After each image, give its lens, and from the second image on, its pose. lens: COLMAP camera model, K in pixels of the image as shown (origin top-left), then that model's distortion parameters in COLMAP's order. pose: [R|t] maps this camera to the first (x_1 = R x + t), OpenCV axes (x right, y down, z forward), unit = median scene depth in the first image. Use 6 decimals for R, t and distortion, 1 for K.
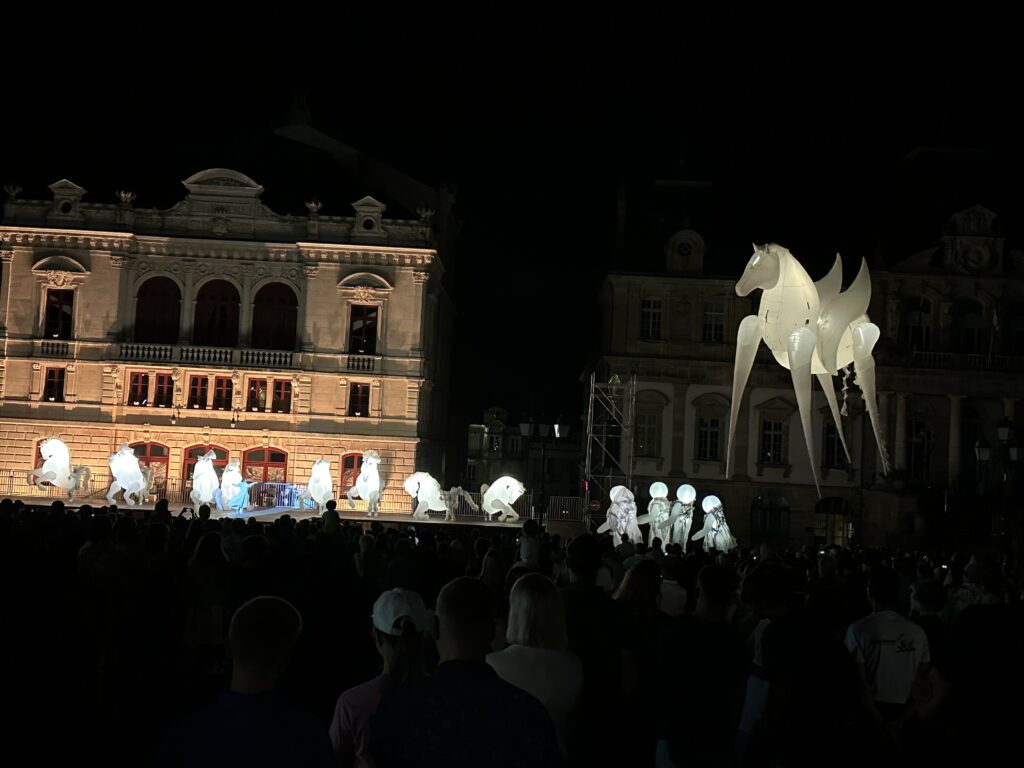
lens RADIAL K [[1165.0, 0, 517.7], [0, 1165.0, 379.3], [0, 0, 1]] dist [0.207373, -0.432575]
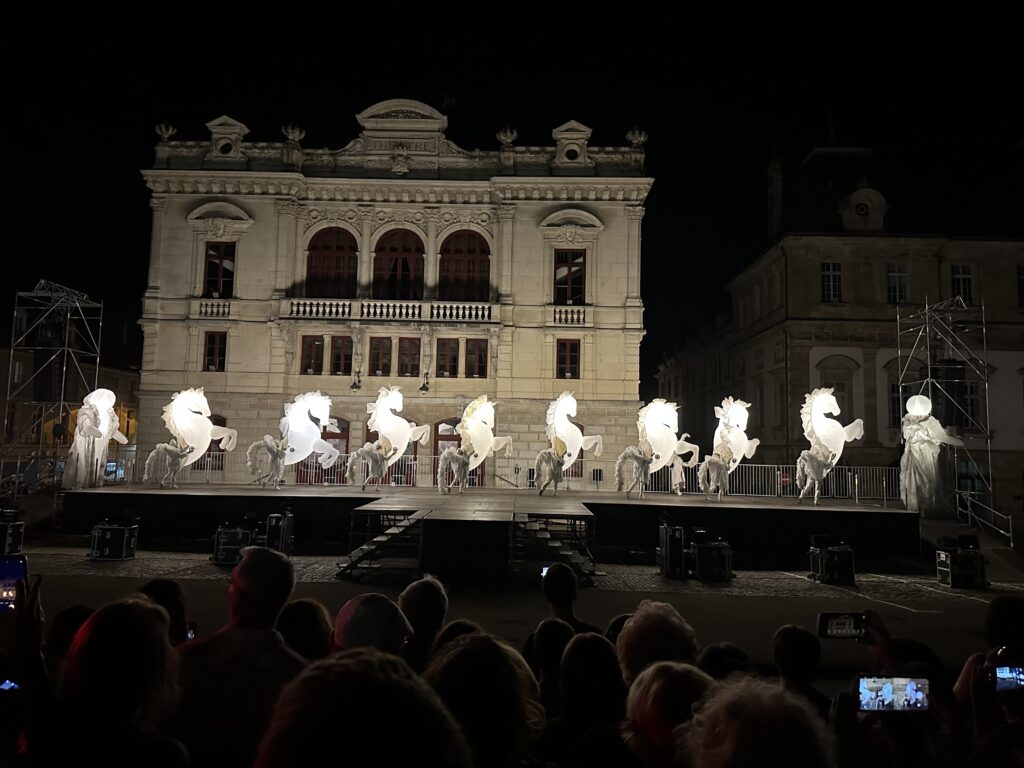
lens RADIAL K [[705.4, 0, 508.2], [0, 705.4, 379.1], [0, 0, 1]] dist [0.180266, -0.370047]
pose [[0.999511, -0.029116, -0.011403, -0.172845], [0.028678, 0.998912, -0.036784, 0.049533], [0.012461, 0.036439, 0.999258, 0.485193]]
